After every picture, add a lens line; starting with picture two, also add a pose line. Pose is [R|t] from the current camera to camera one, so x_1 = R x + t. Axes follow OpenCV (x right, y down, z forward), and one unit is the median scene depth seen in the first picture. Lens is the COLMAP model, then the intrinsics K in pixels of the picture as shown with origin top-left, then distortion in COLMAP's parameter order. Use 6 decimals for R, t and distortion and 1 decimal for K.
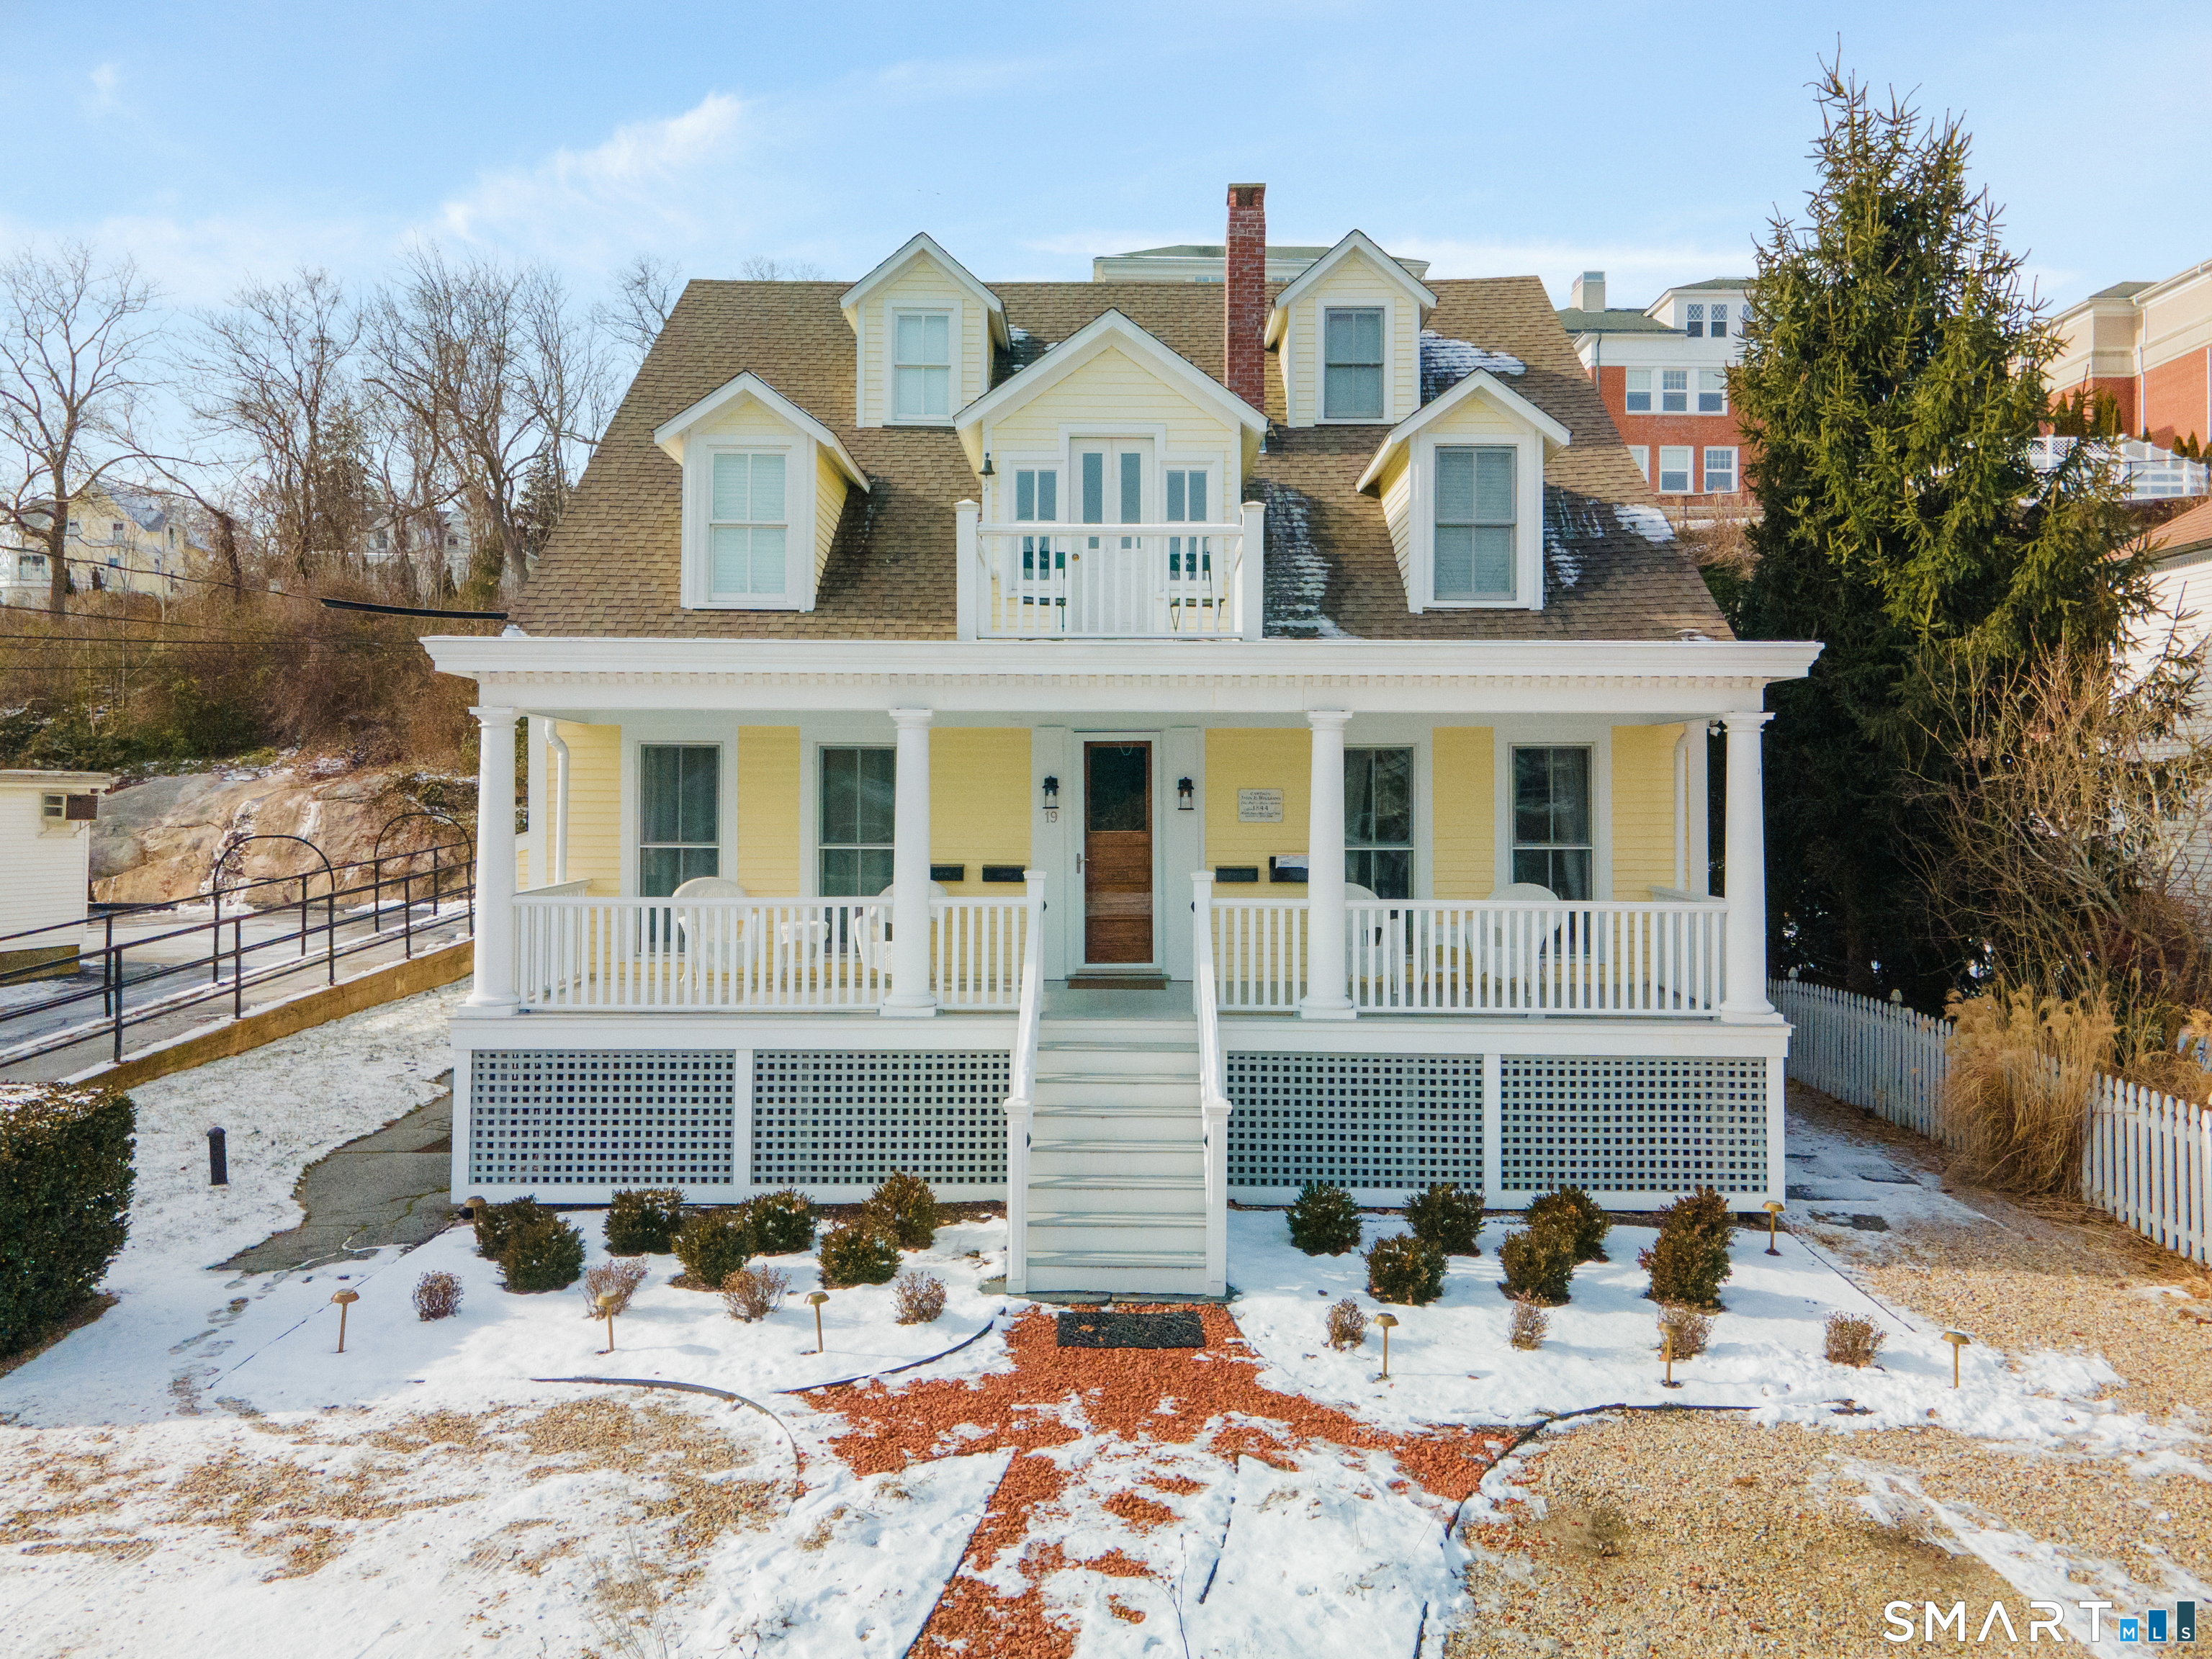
lens RADIAL K [[1561.6, 0, 1113.5], [0, 1561.6, 778.9], [0, 0, 1]] dist [0.041110, 0.000043]
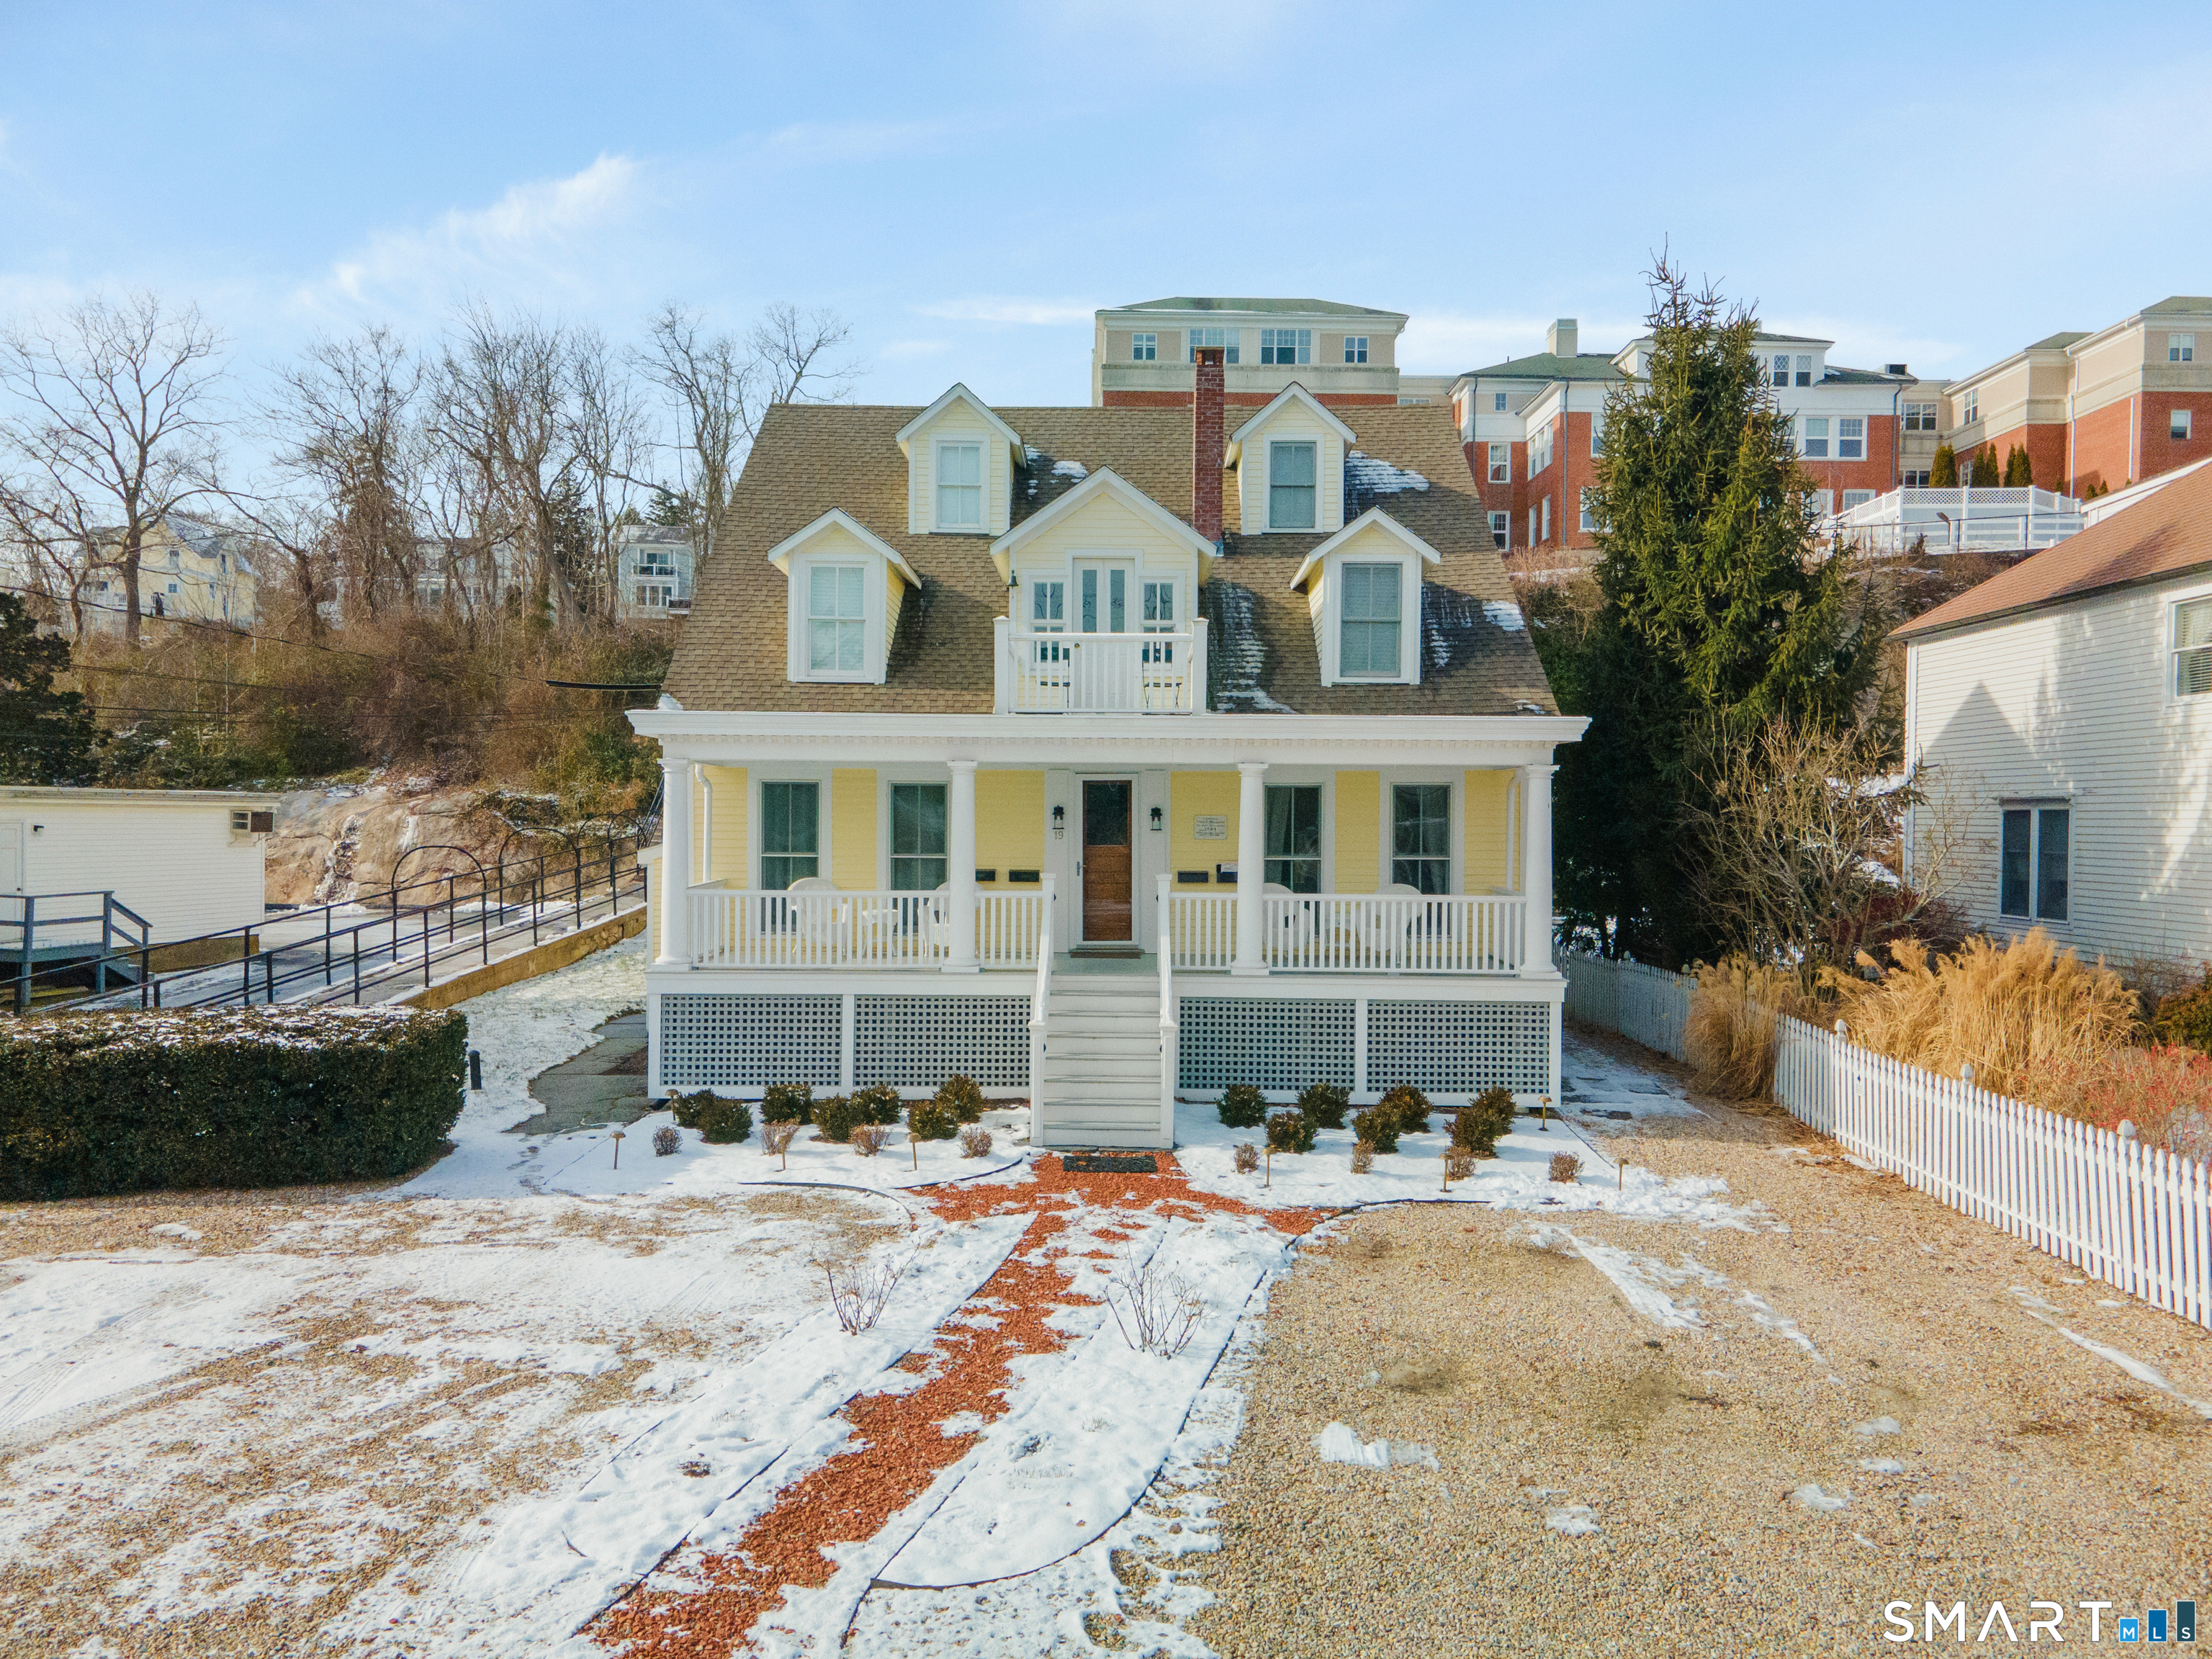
lens RADIAL K [[1556.0, 0, 1151.6], [0, 1556.0, 826.6], [0, 0, 1]] dist [0.040582, 0.000288]
pose [[0.999733, 0.003669, 0.022828, 0.011595], [-0.004182, 0.999738, 0.022490, -0.015706], [-0.022740, -0.022579, 0.999486, -0.411263]]
